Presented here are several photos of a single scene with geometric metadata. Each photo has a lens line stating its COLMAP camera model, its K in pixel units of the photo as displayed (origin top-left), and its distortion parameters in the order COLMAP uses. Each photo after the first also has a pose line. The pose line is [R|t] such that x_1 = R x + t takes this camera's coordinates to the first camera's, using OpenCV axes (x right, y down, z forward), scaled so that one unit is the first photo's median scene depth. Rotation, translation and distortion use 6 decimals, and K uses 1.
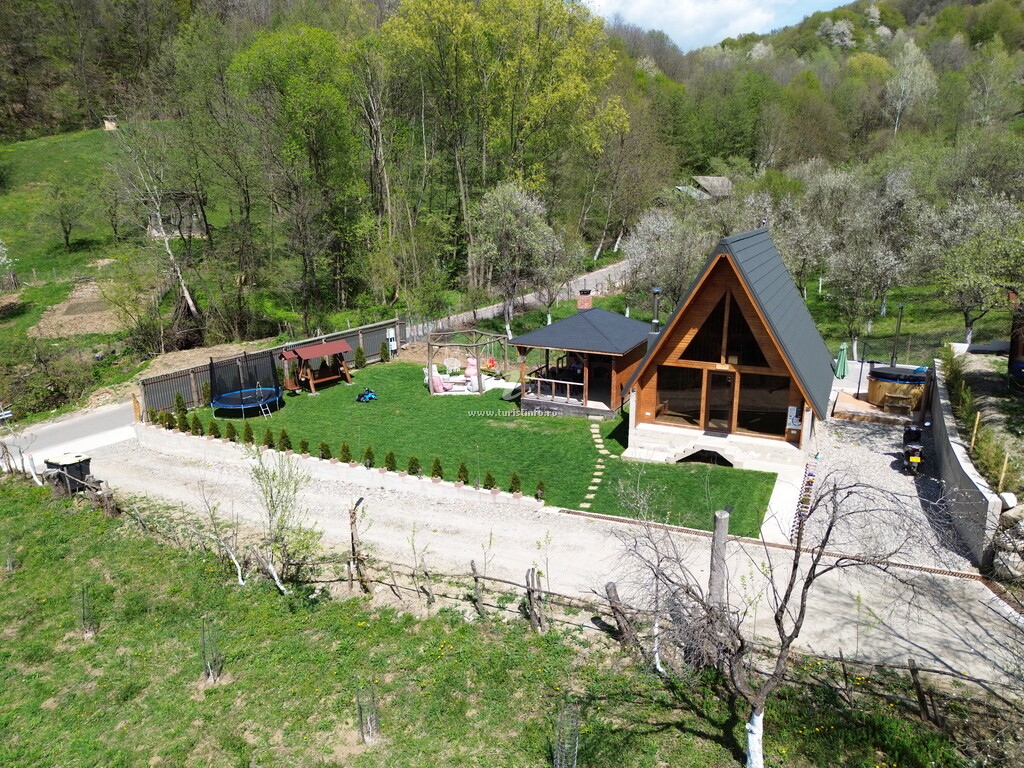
lens RADIAL K [[730.5, 0, 512.0], [0, 730.5, 384.0], [0, 0, 1]] dist [0.026267, -0.002133]
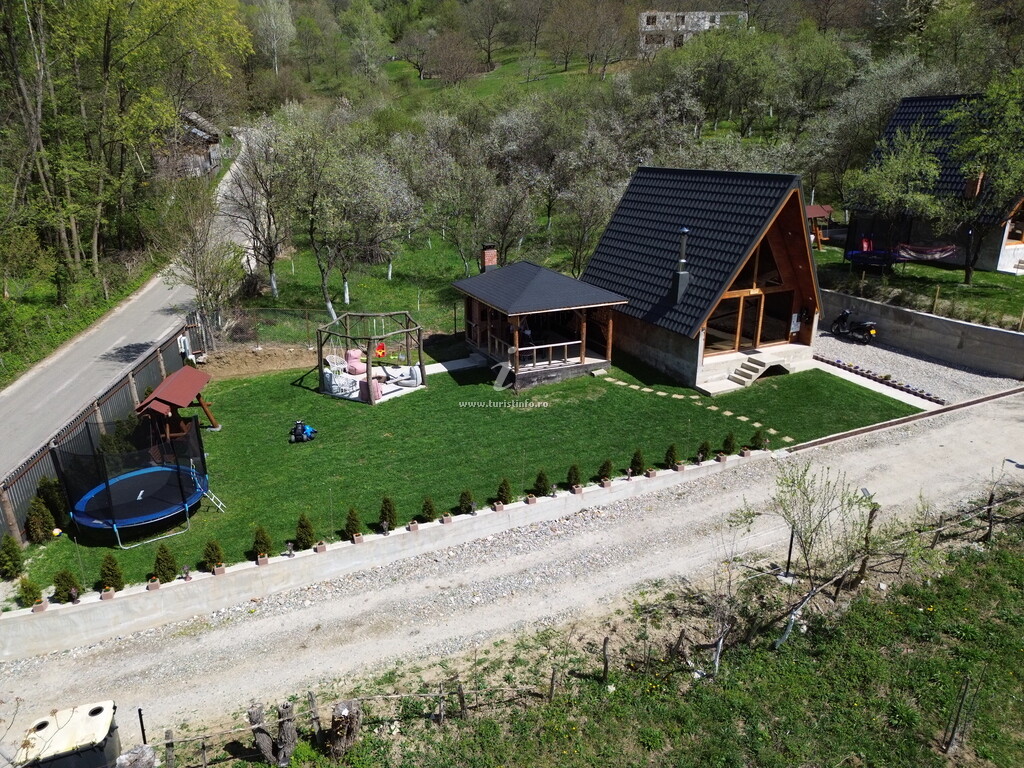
lens RADIAL K [[730.5, 0, 512.0], [0, 730.5, 384.0], [0, 0, 1]] dist [0.026267, -0.002133]
pose [[0.626922, -0.255949, 0.735839, -0.671794], [0.198132, 0.965820, 0.167139, -0.122871], [-0.753467, 0.041010, 0.656206, 0.448873]]
